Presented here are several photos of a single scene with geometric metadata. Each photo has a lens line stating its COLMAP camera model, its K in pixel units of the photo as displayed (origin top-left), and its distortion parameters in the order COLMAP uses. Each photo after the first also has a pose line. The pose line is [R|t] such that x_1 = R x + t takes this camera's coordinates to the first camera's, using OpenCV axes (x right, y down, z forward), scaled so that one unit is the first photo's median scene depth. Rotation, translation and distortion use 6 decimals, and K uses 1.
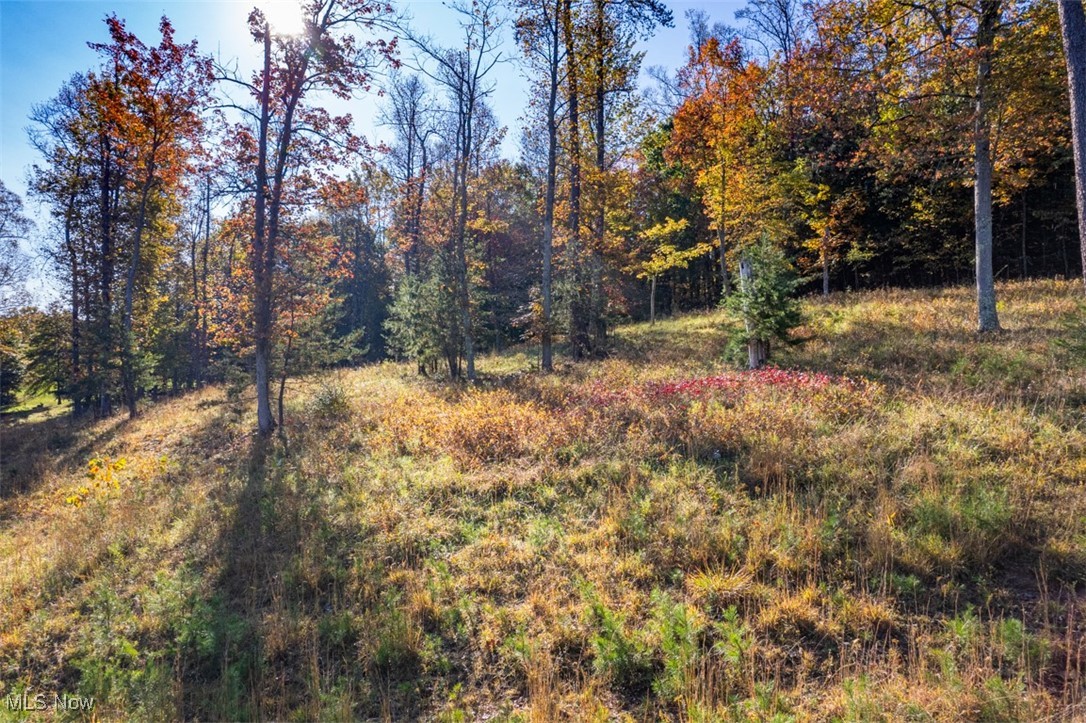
lens RADIAL K [[699.8, 0, 543.0], [0, 699.8, 356.6], [0, 0, 1]] dist [-0.075413, 0.070794]
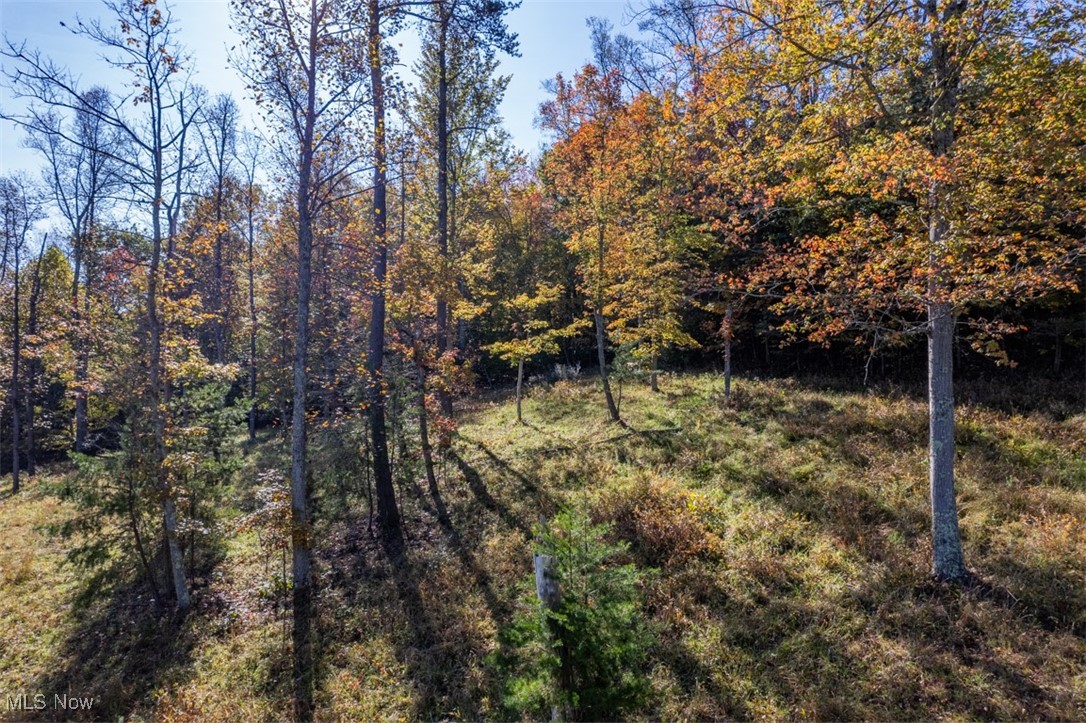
lens RADIAL K [[699.8, 0, 543.0], [0, 699.8, 356.6], [0, 0, 1]] dist [-0.075413, 0.070794]
pose [[0.994796, -0.005136, 0.101759, 0.101228], [0.004555, 0.999972, 0.005943, -0.120252], [-0.101787, -0.005449, 0.994791, 0.195261]]
